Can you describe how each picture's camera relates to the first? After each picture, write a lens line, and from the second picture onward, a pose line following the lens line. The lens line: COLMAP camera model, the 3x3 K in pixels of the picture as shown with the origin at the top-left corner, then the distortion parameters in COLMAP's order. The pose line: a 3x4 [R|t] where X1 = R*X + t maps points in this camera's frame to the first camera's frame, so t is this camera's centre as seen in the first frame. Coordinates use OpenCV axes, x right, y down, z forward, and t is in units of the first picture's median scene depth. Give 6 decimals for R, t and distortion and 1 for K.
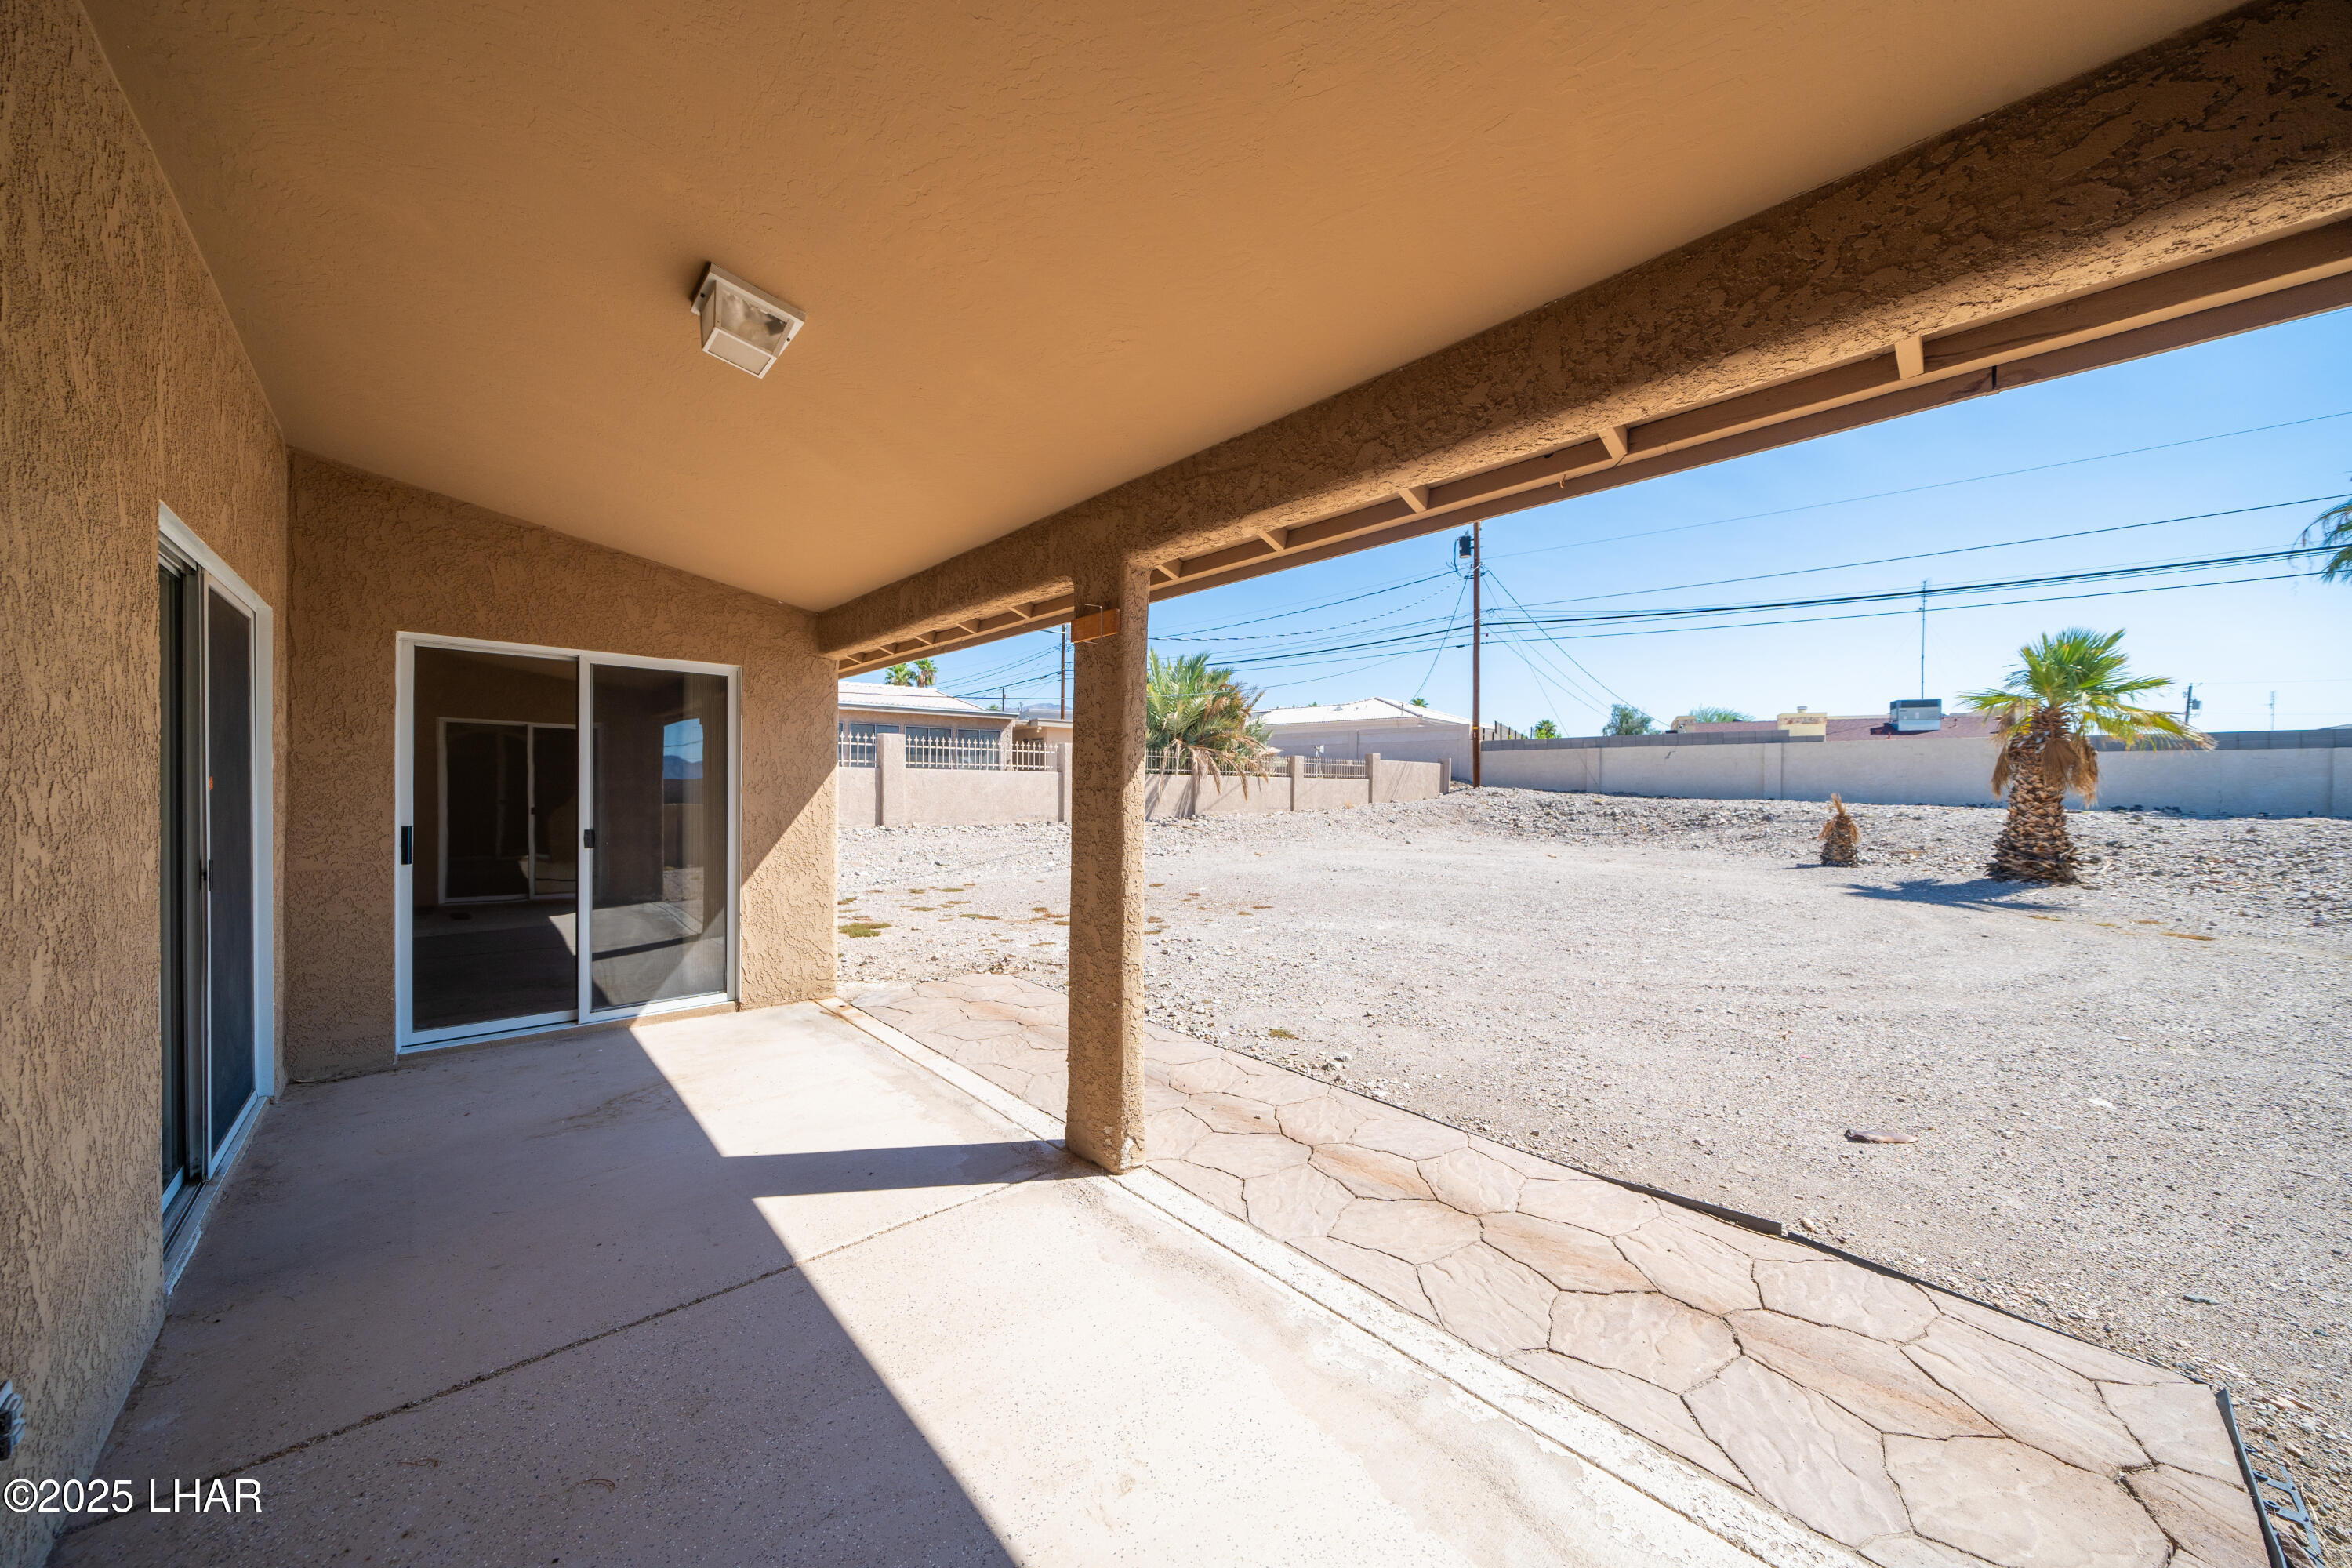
lens RADIAL K [[787.7, 0, 1177.4], [0, 787.7, 792.0], [0, 0, 1]] dist [-0.006349, 0.000069]
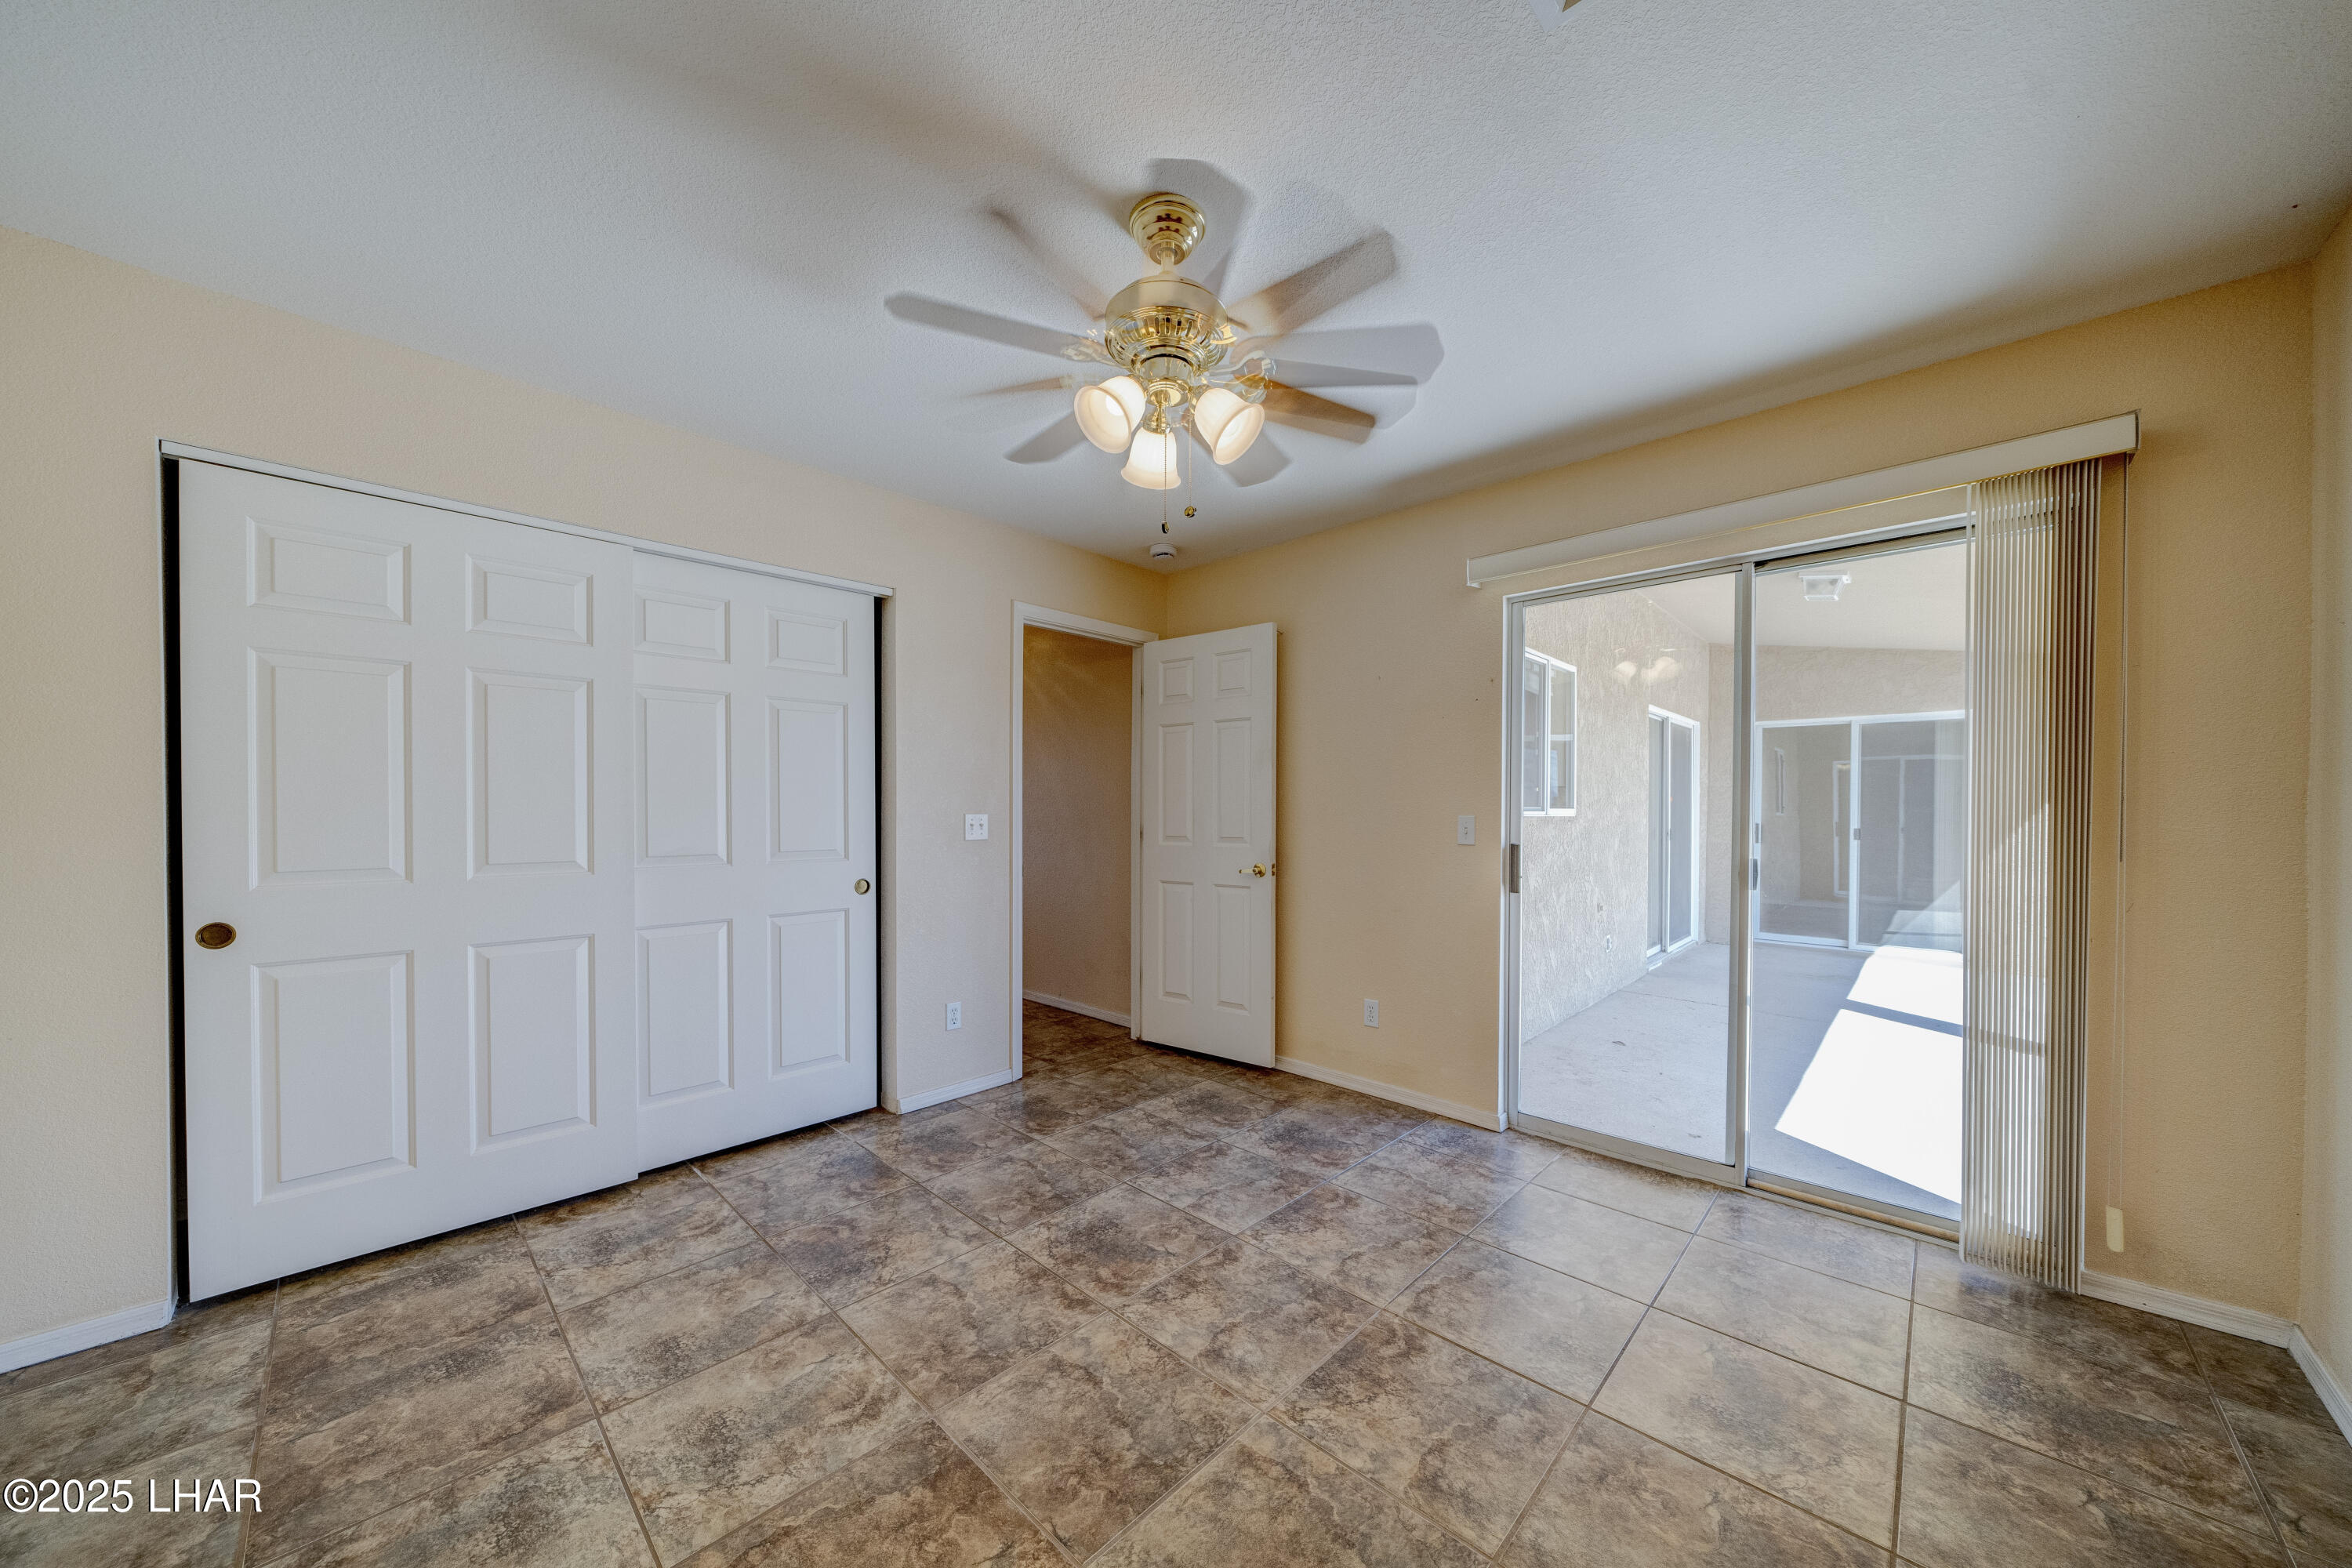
lens RADIAL K [[766.8, 0, 1166.8], [0, 766.8, 820.9], [0, 0, 1]] dist [-0.000361, -0.000029]
pose [[0.025515, 0.002144, -0.999672, 0.198643], [-0.009807, 0.999950, 0.001894, 0.011412], [0.999626, 0.009755, 0.025534, -0.114795]]
